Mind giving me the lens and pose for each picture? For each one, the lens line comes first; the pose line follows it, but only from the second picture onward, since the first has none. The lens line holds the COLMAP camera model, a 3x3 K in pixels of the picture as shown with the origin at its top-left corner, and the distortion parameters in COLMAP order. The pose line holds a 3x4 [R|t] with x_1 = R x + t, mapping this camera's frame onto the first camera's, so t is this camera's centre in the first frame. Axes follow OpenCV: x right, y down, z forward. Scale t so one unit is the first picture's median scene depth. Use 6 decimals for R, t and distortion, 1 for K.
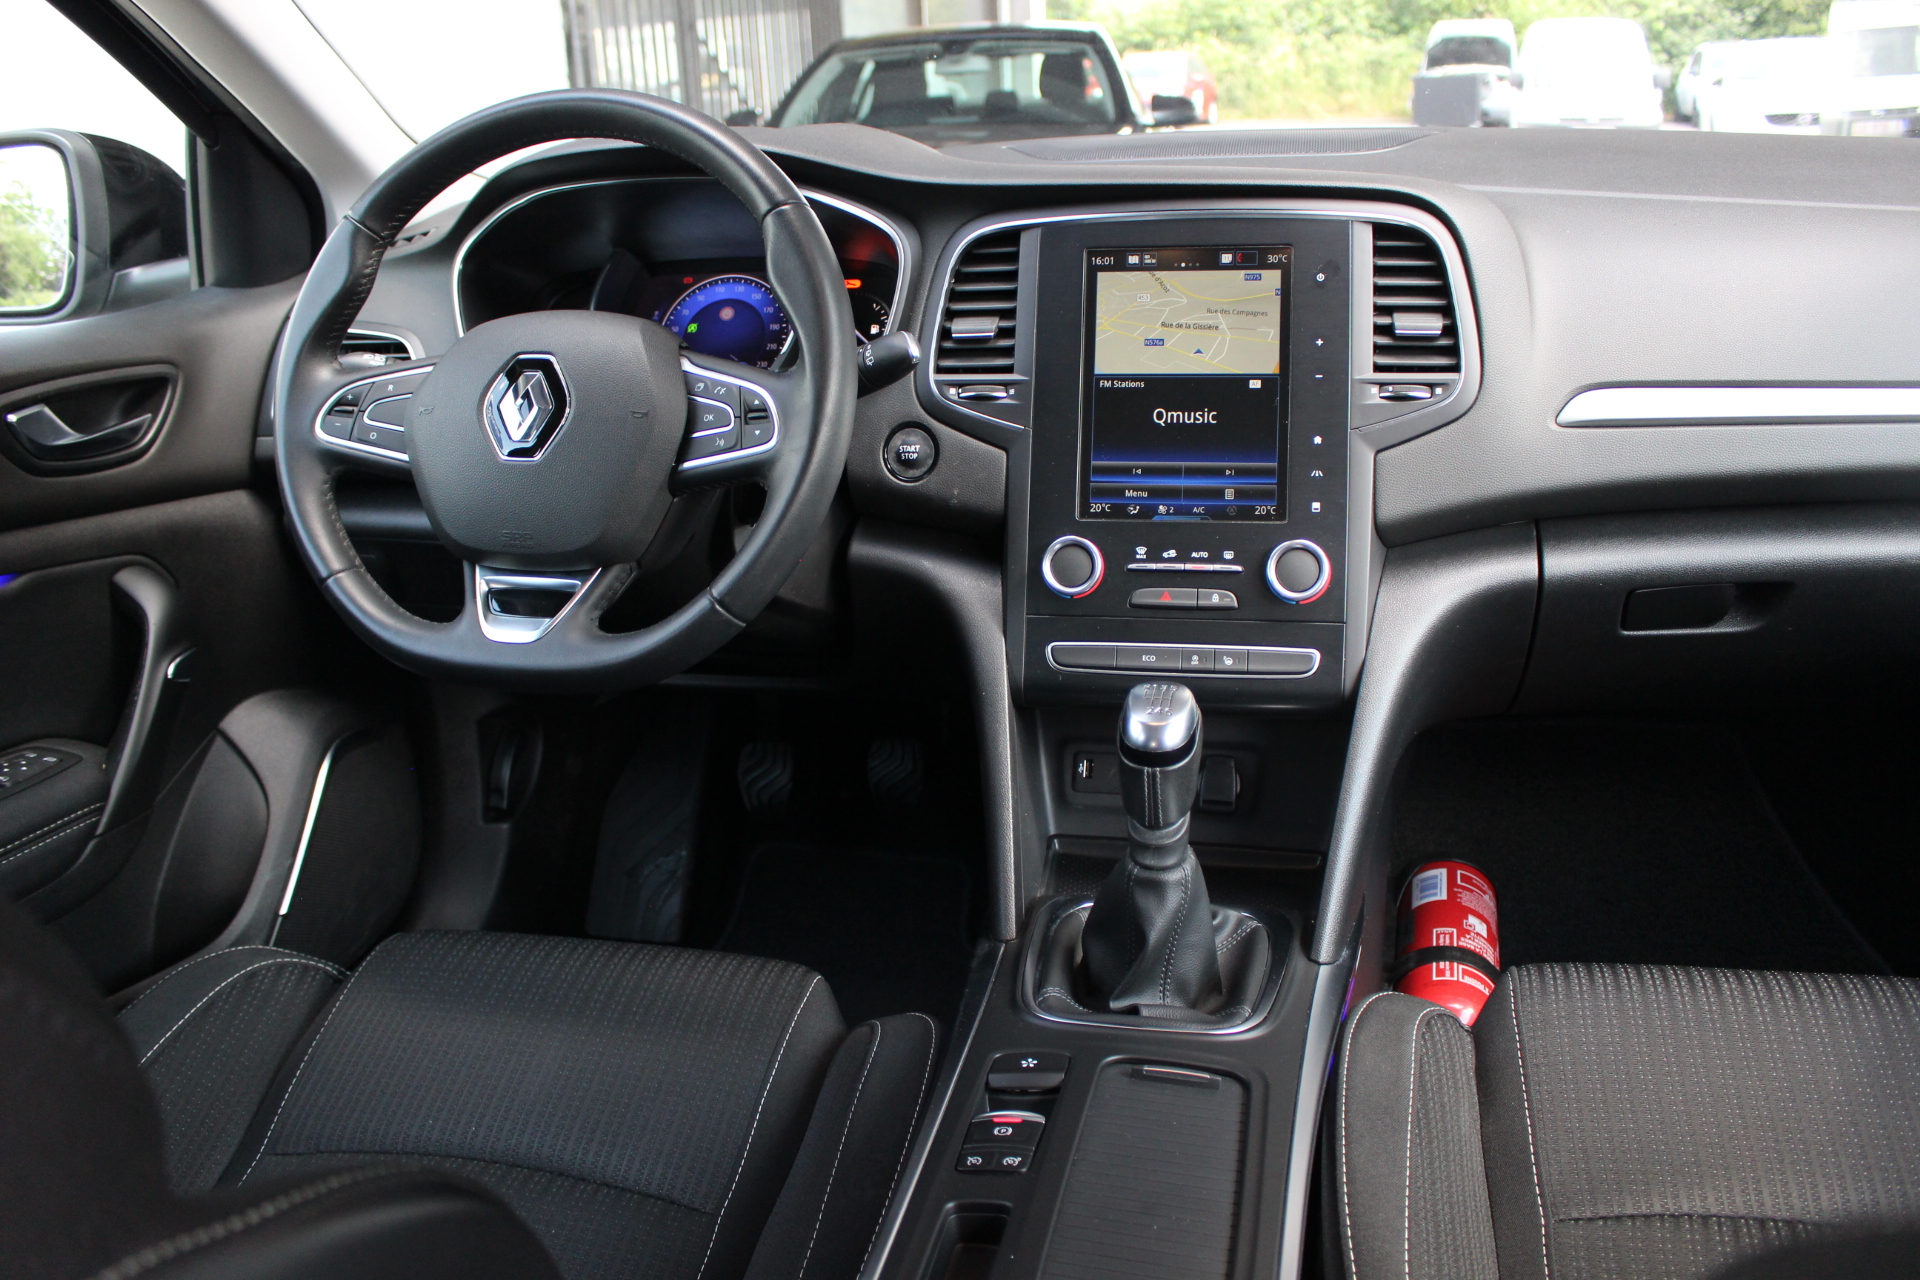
lens RADIAL K [[1574.9, 0, 960.0], [0, 1574.9, 640.0], [0, 0, 1]] dist [-0.160880, 0.134629]
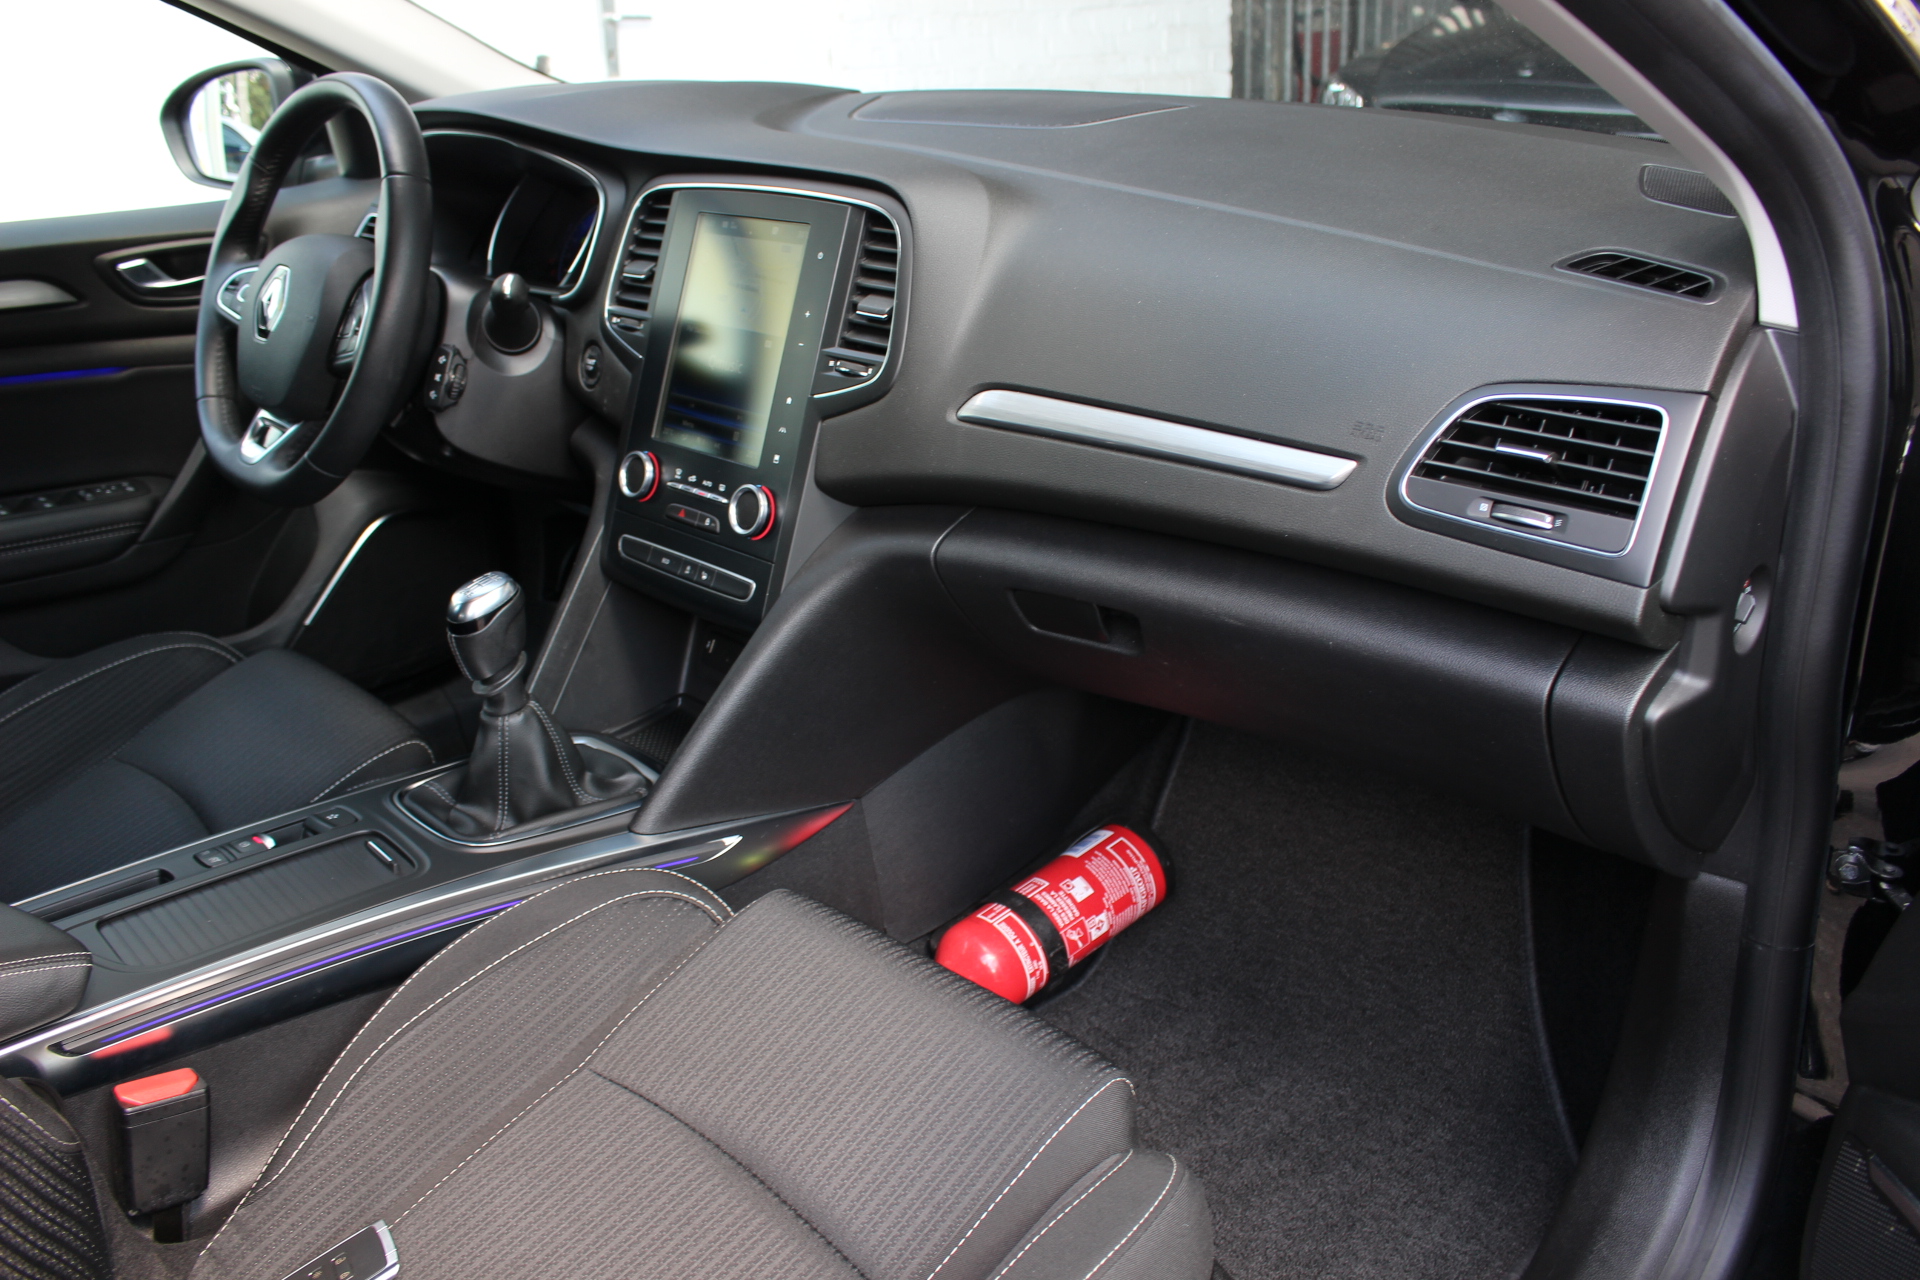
lens RADIAL K [[1574.9, 0, 960.0], [0, 1574.9, 640.0], [0, 0, 1]] dist [-0.160880, 0.134629]
pose [[0.847280, 0.221772, -0.482632, 0.924744], [-0.172662, 0.974311, 0.144586, -0.145106], [0.502299, -0.039172, 0.863806, 0.072728]]
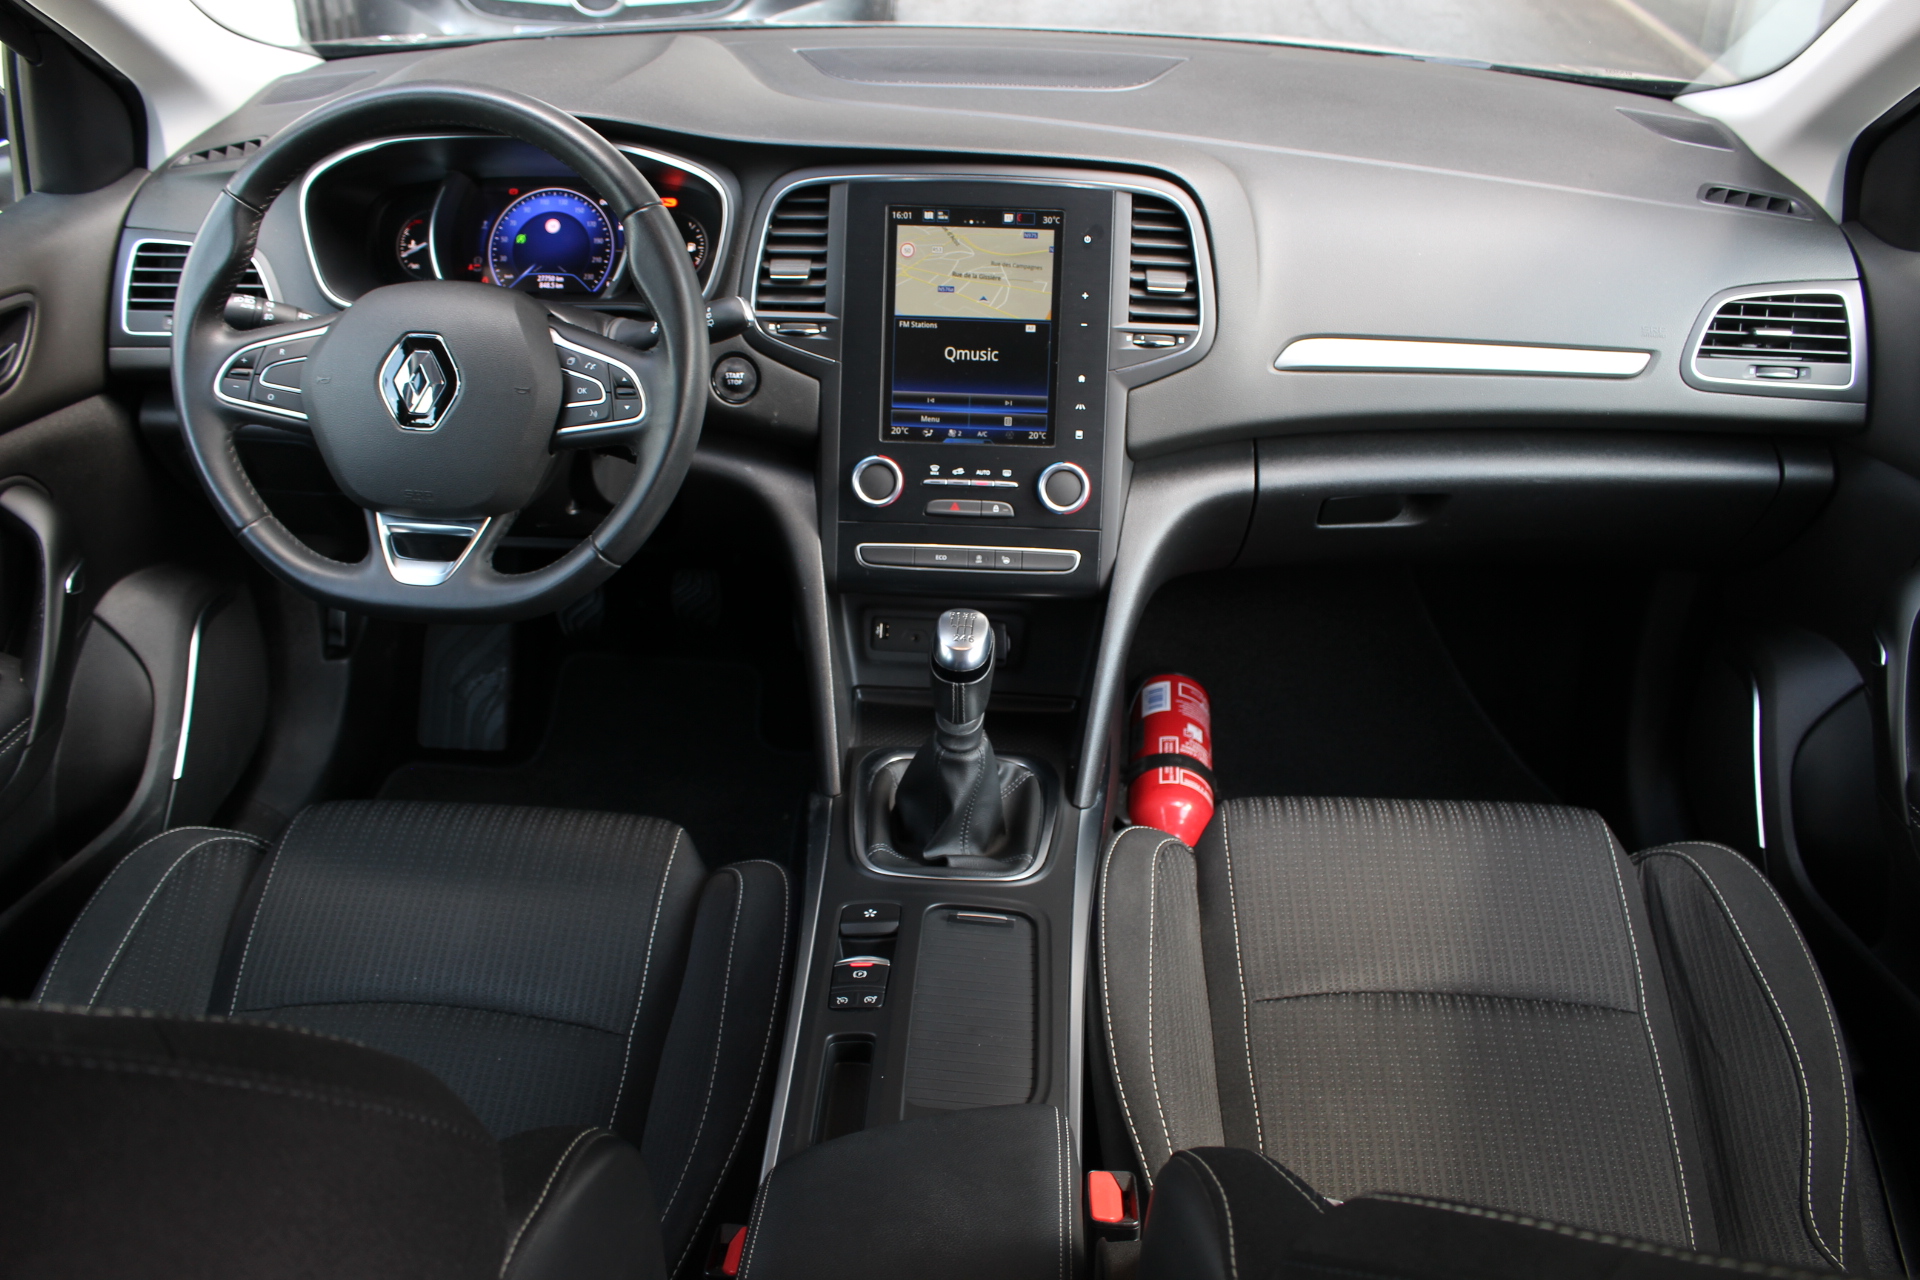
lens RADIAL K [[1574.9, 0, 960.0], [0, 1574.9, 640.0], [0, 0, 1]] dist [-0.160880, 0.134629]
pose [[0.983019, -0.034457, 0.180240, -0.088812], [-0.003522, 0.978489, 0.206269, -0.180735], [-0.183471, -0.203401, 0.961752, -0.190249]]
